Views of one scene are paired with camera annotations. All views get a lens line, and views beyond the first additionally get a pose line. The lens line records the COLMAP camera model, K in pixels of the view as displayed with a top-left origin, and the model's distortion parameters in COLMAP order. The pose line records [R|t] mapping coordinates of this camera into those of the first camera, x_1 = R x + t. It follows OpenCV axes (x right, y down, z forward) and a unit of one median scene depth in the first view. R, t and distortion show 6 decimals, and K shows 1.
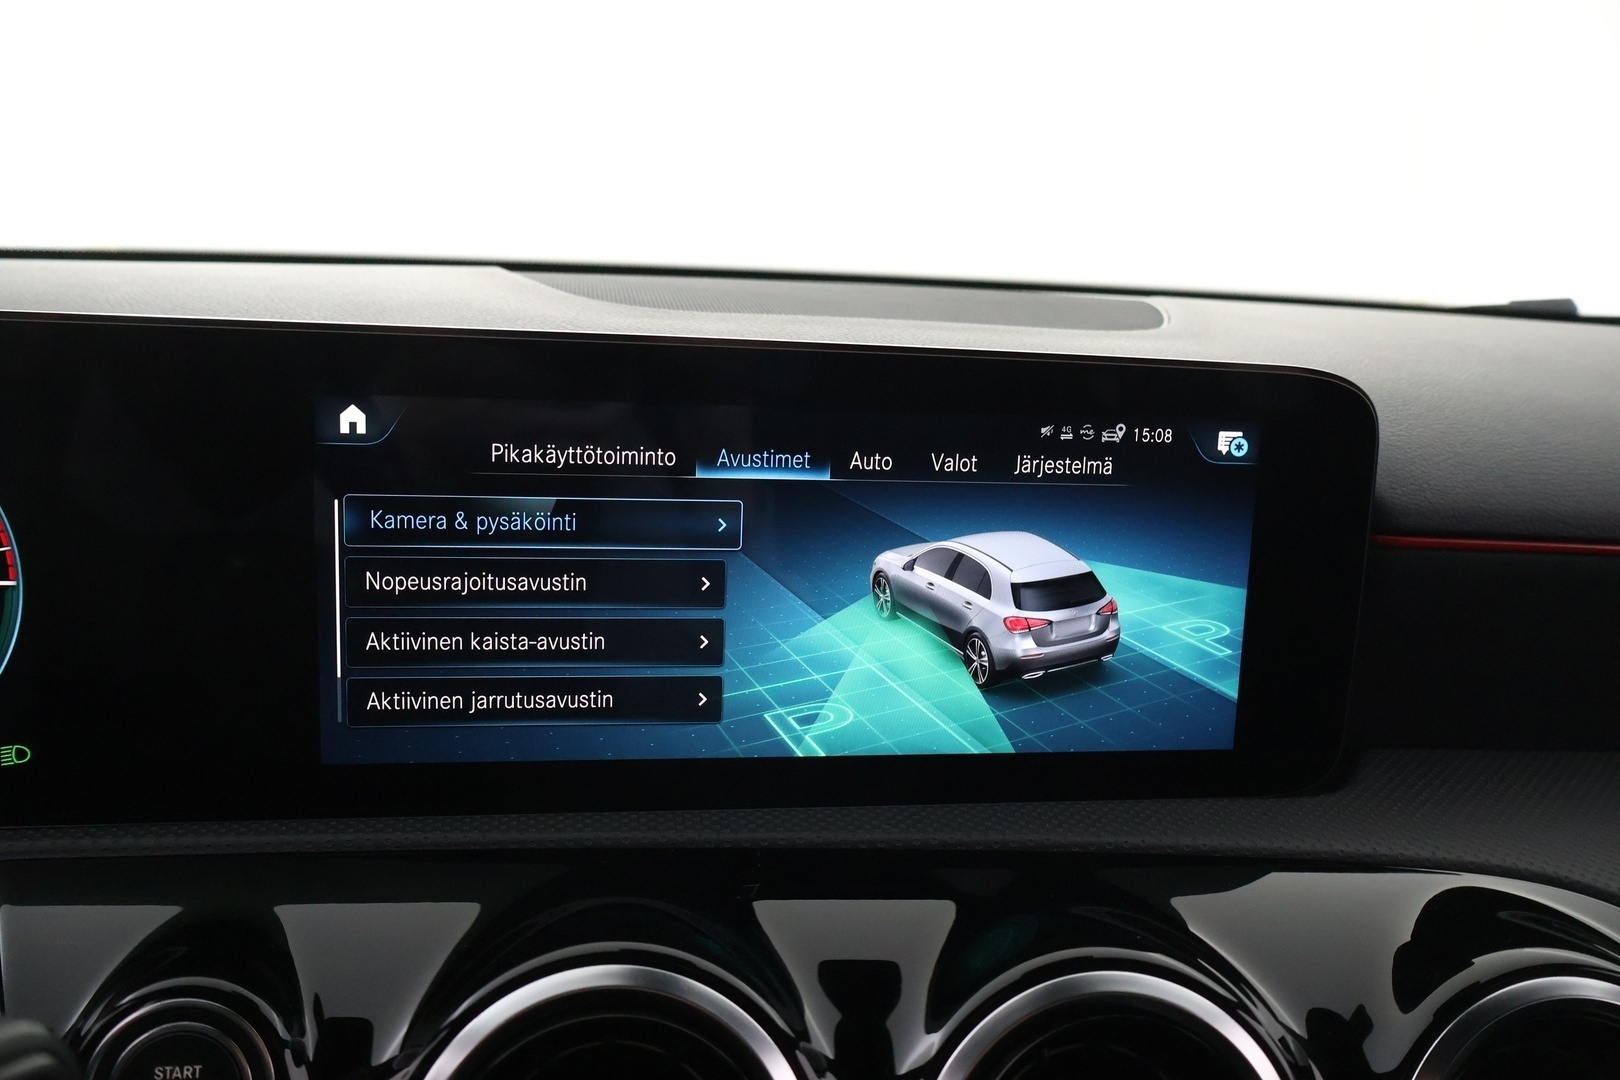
lens RADIAL K [[1361.2, 0, 816.6], [0, 1361.2, 555.2], [0, 0, 1]] dist [-0.012298, -0.011031]
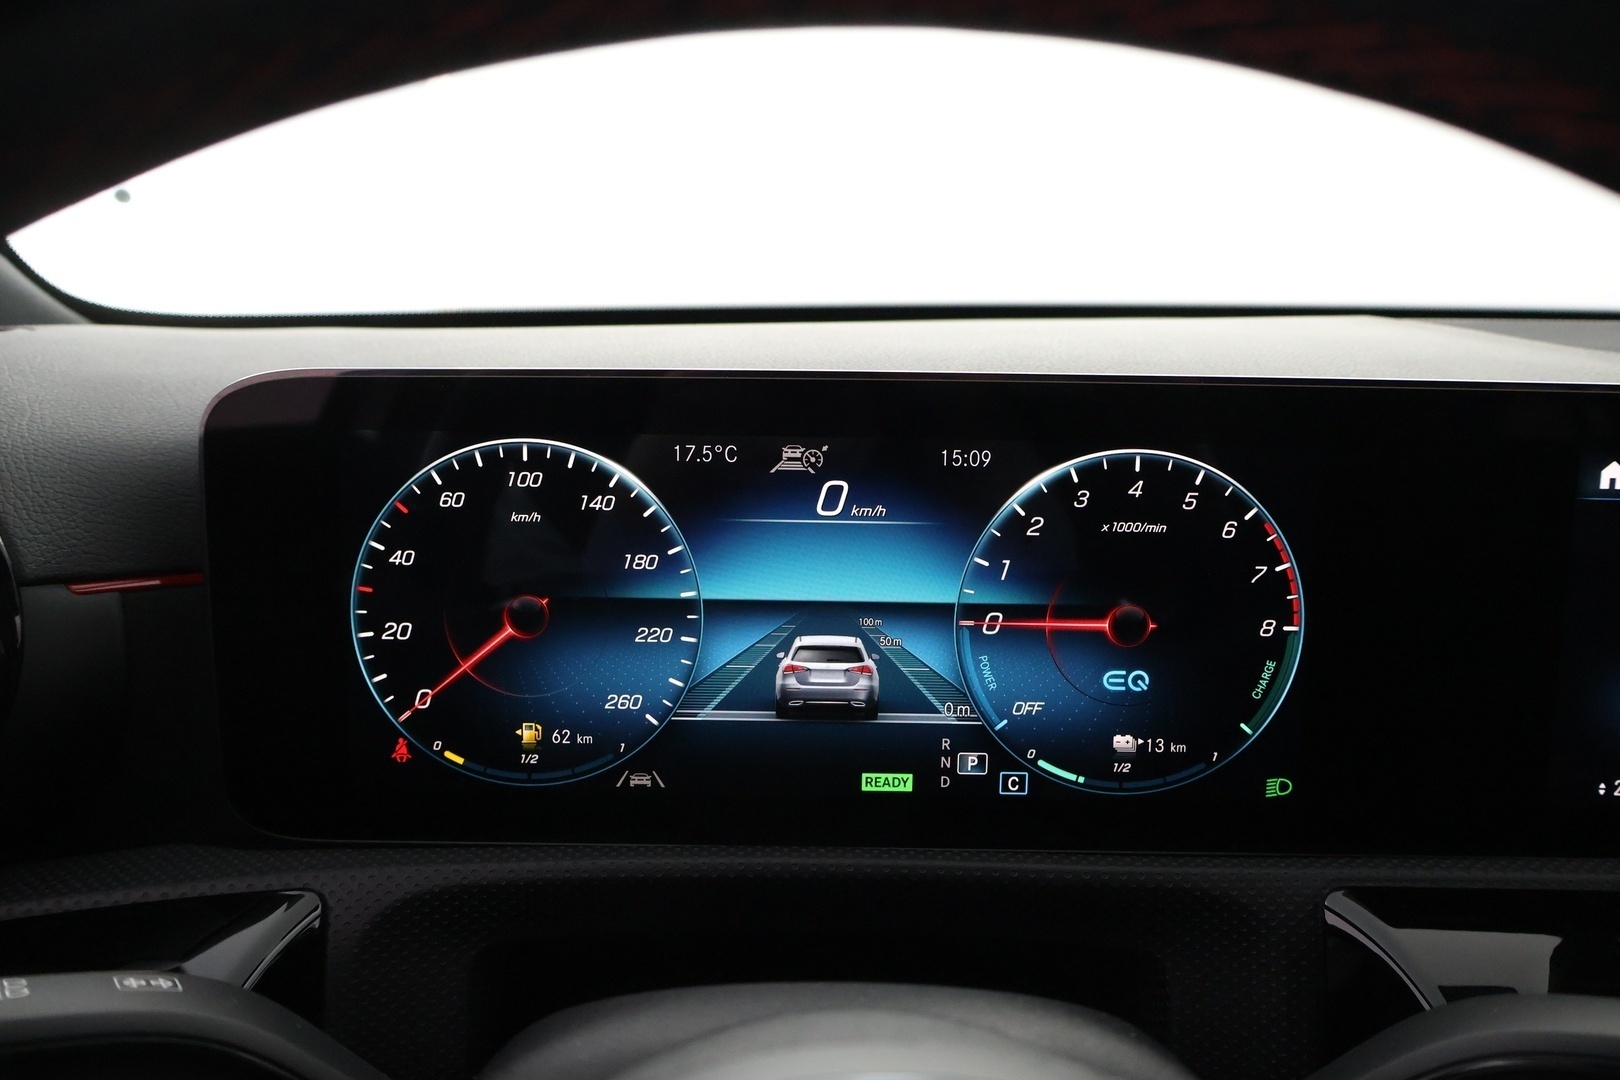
lens RADIAL K [[1361.2, 0, 812.1], [0, 1361.2, 536.7], [0, 0, 1]] dist [-0.012298, -0.011031]
pose [[0.980737, 0.004969, -0.195271, -0.754757], [-0.010033, 0.999638, -0.024957, -0.021619], [0.195076, 0.026436, 0.980432, -0.142013]]
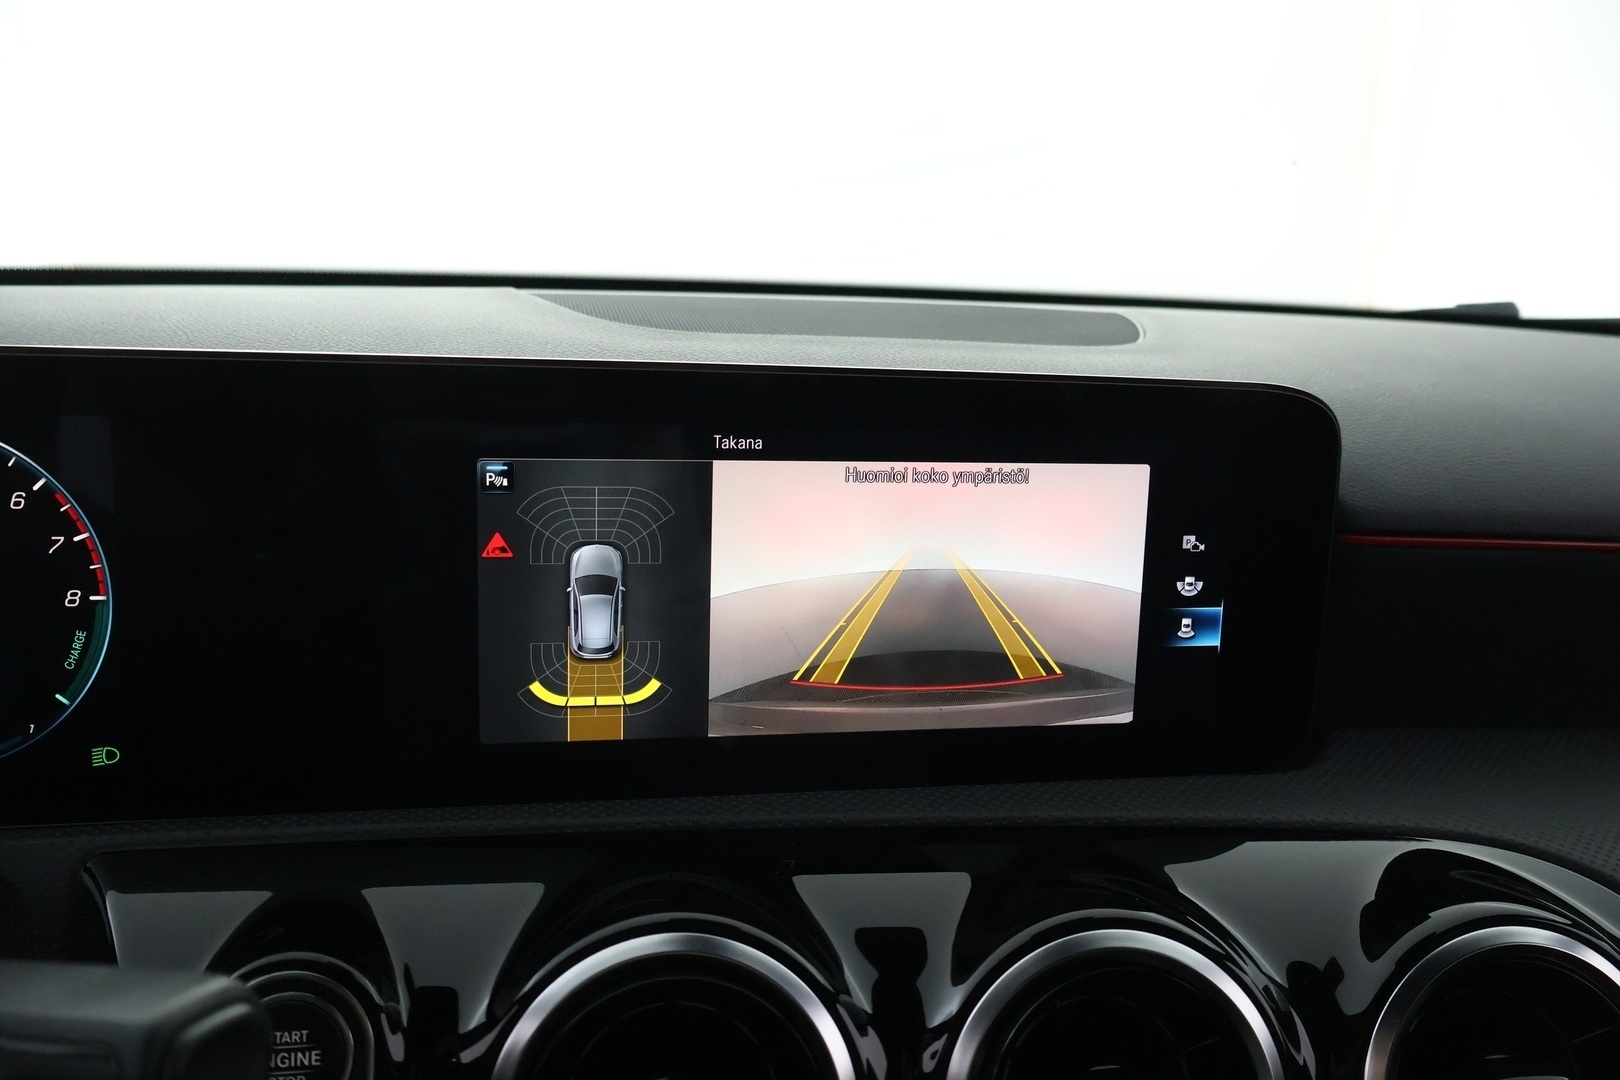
lens RADIAL K [[1361.2, 0, 812.1], [0, 1361.2, 553.7], [0, 0, 1]] dist [-0.012298, -0.011031]
pose [[0.999460, -0.012712, 0.030315, -0.056856], [0.012408, 0.999871, 0.010207, -0.018770], [-0.030440, -0.009825, 0.999488, -0.104114]]
